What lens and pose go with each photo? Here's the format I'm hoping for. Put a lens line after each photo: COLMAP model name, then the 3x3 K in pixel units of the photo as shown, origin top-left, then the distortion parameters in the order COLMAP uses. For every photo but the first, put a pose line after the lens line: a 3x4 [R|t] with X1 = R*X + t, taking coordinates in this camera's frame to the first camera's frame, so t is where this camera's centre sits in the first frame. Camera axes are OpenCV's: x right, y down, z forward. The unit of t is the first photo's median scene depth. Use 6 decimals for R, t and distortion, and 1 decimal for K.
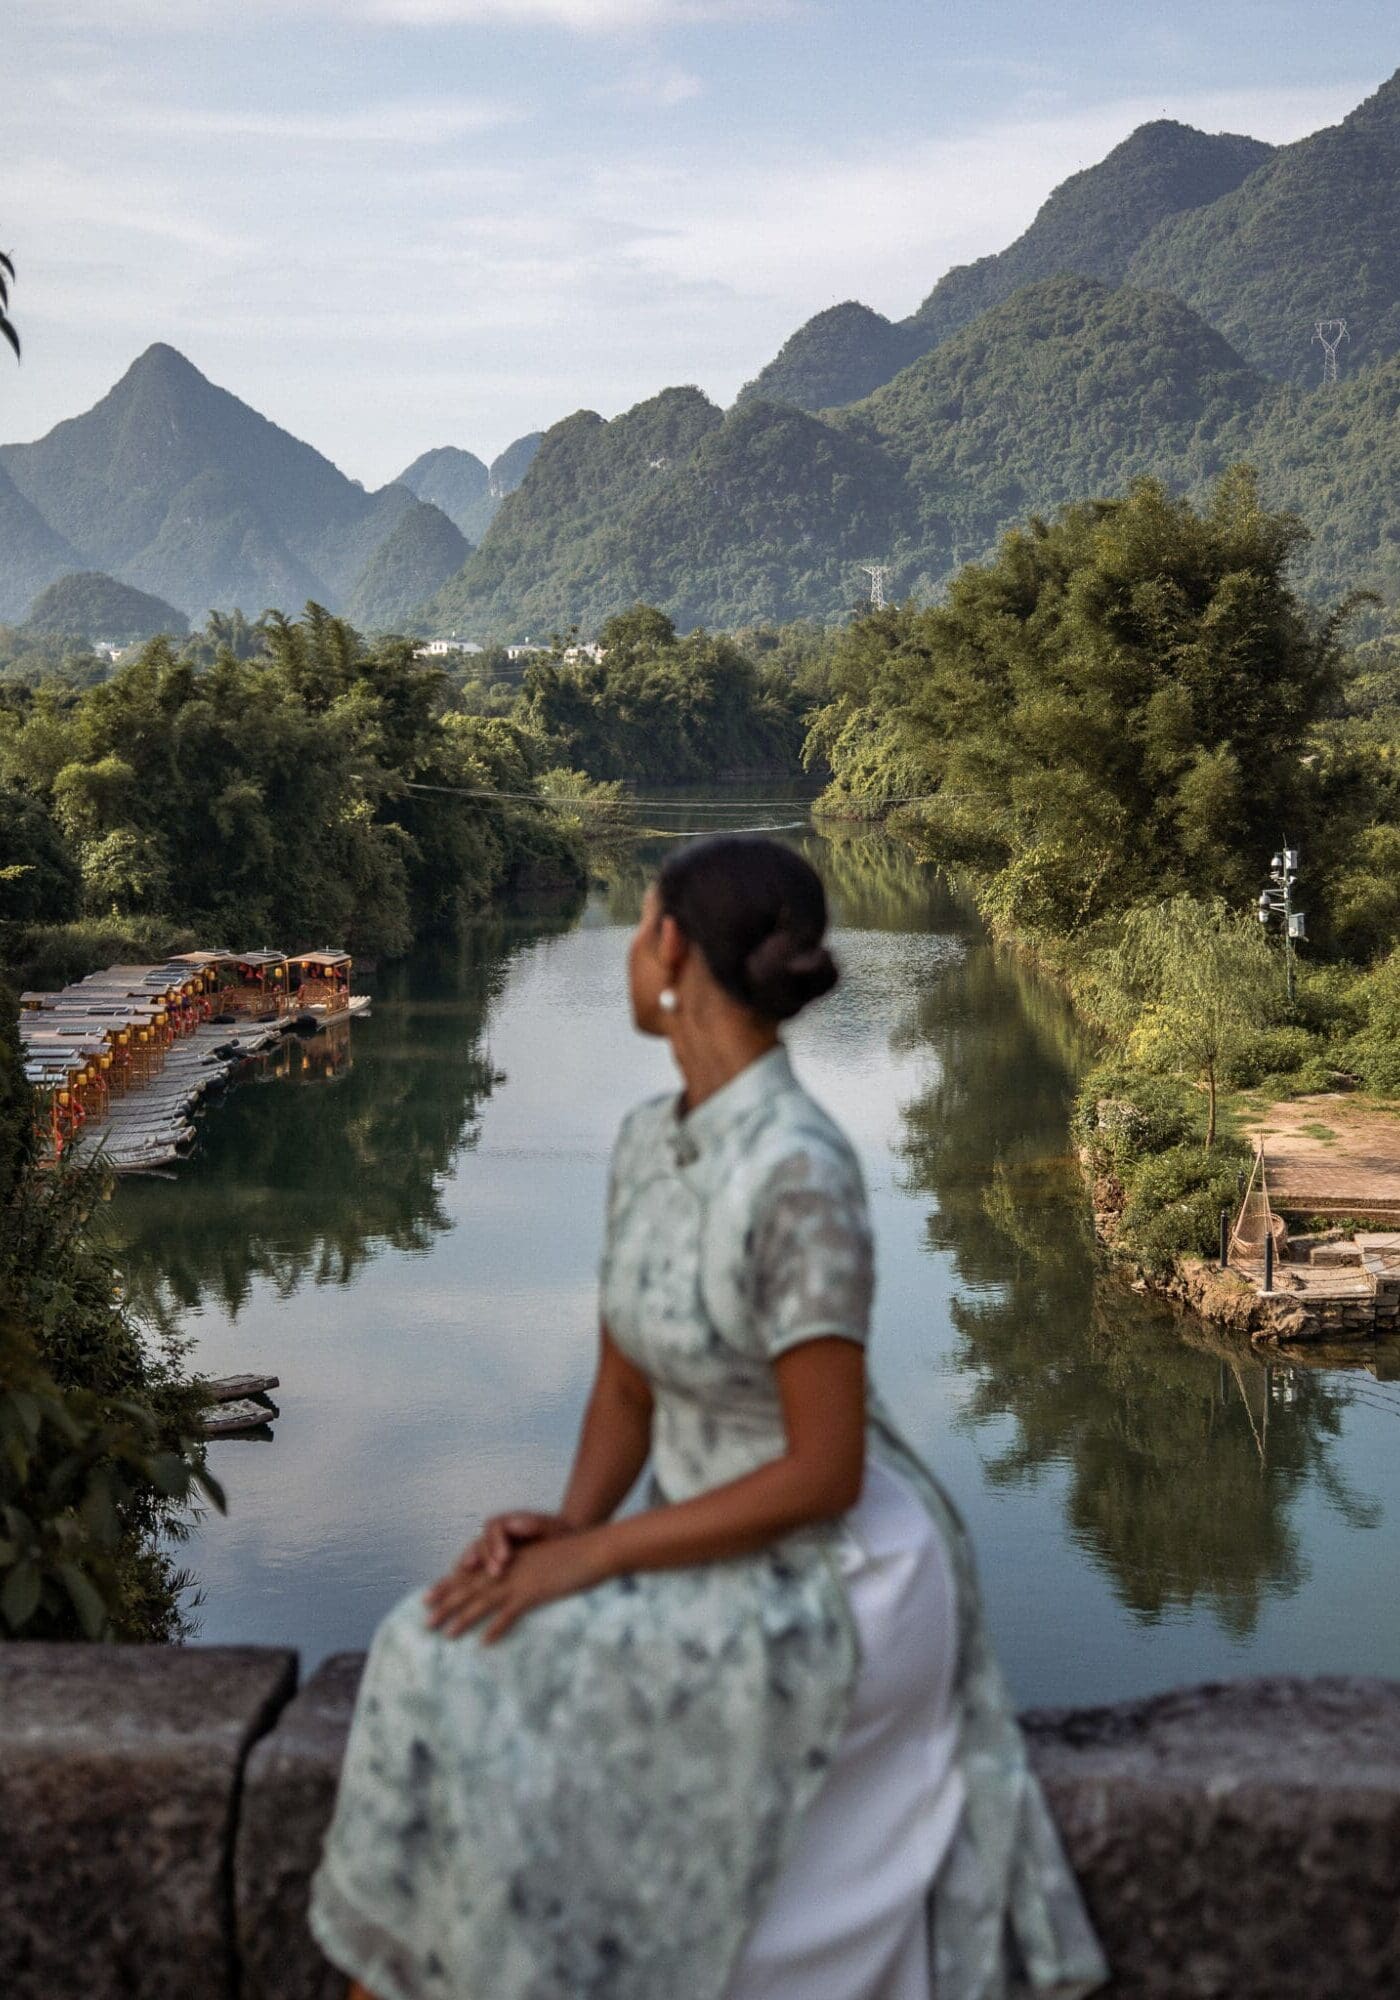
lens RADIAL K [[3398.7, 0, 700.0], [0, 3398.7, 1000.0], [0, 0, 1]] dist [-0.003438, 0.019051]
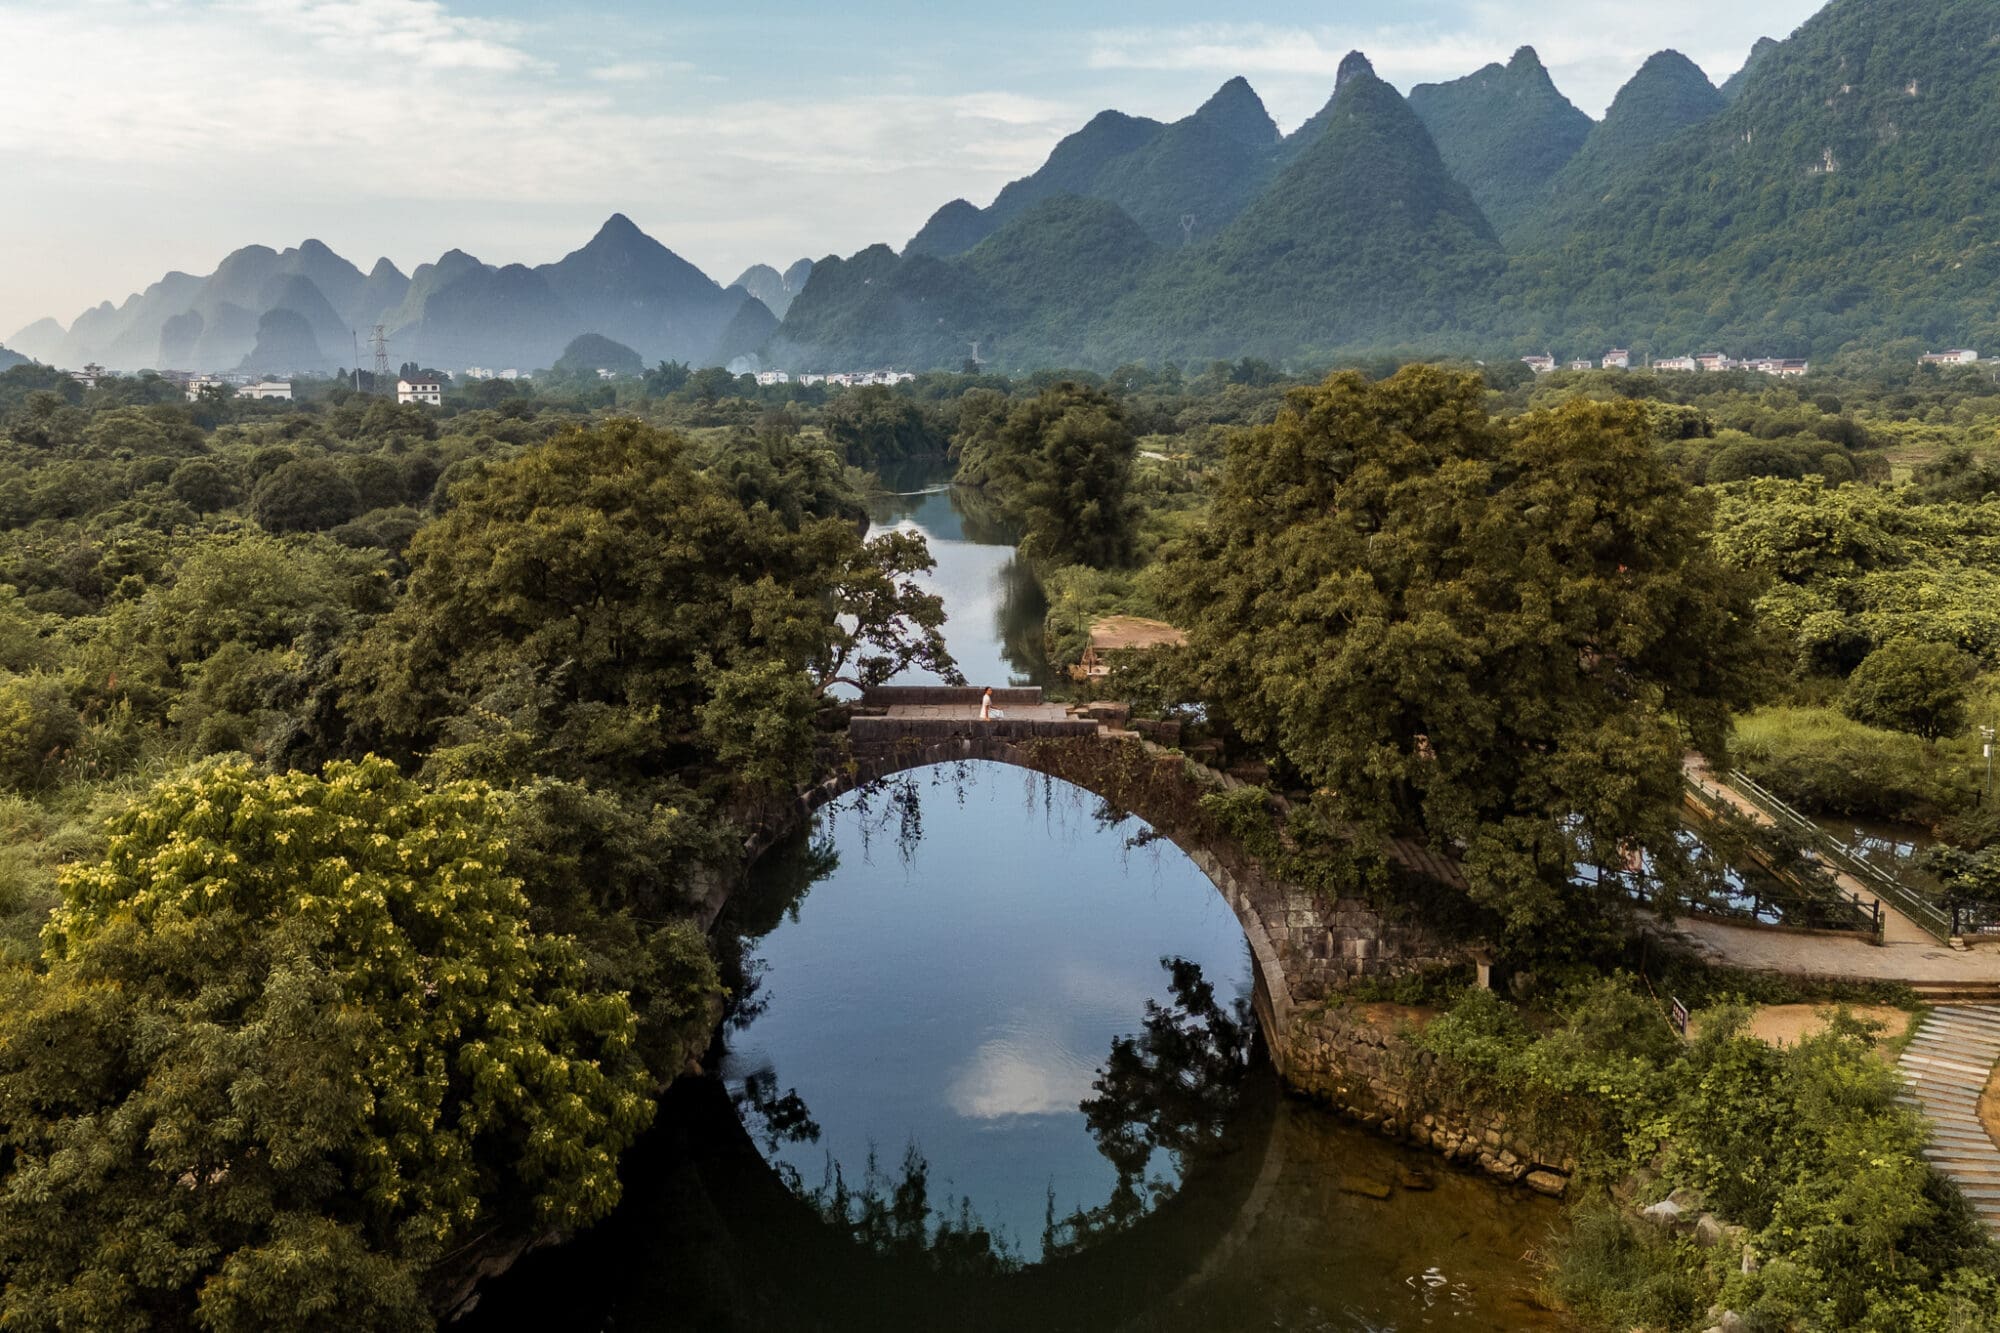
lens RADIAL K [[2628.7, 0, 1000.0], [0, 2628.7, 666.5], [0, 0, 1]] dist [-0.024724, -0.601273]
pose [[0.997722, -0.015987, 0.065531, -0.041750], [0.010674, 0.996686, 0.080636, -0.052807], [-0.066603, -0.079753, 0.994587, -0.631992]]
